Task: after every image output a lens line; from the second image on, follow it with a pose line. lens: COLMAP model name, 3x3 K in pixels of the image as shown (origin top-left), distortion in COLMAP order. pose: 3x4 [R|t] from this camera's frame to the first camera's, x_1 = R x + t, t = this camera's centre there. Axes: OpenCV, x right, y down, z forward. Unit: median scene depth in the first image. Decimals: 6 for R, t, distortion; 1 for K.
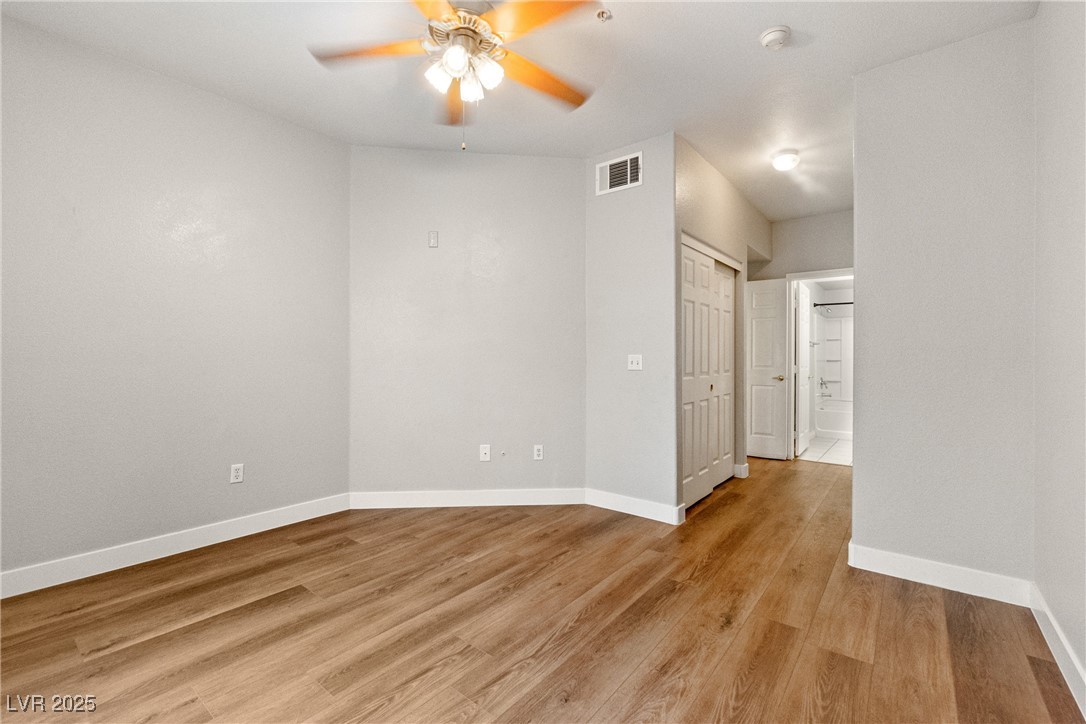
lens RADIAL K [[472.2, 0, 541.4], [0, 472.2, 373.7], [0, 0, 1]] dist [-0.004026, -0.000090]
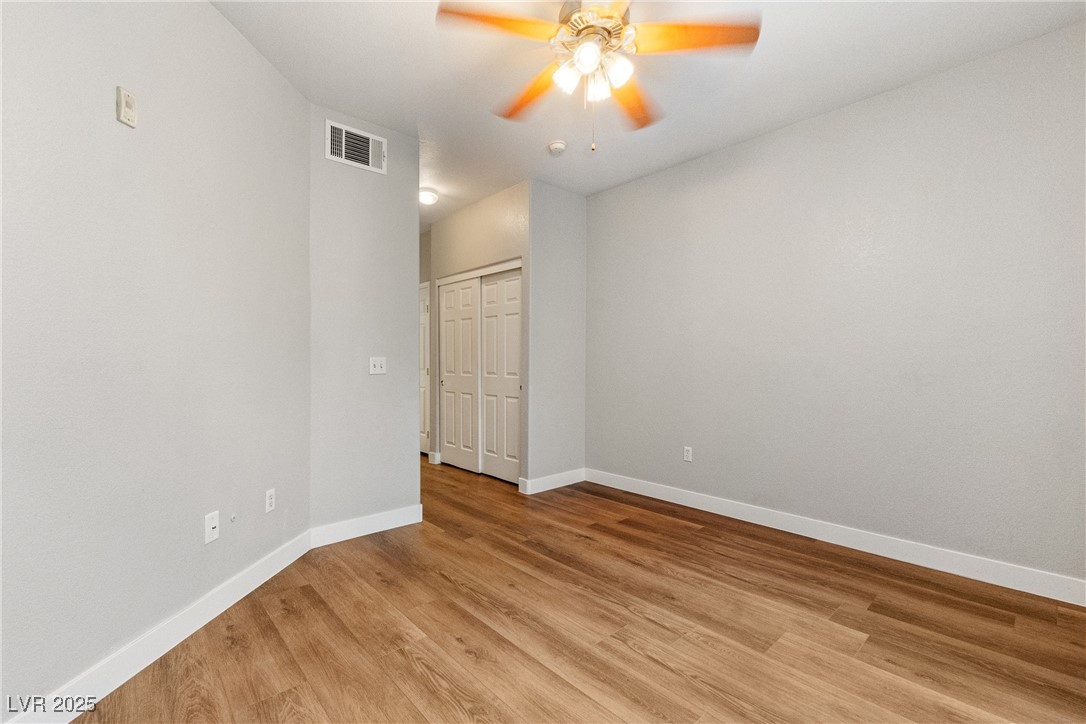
lens RADIAL K [[472.2, 0, 541.4], [0, 472.2, 373.7], [0, 0, 1]] dist [-0.004026, -0.000090]
pose [[0.141992, -0.025524, 0.989539, -0.914749], [0.028963, 0.999347, 0.021621, -0.027477], [-0.989444, 0.025591, 0.142638, 0.754335]]
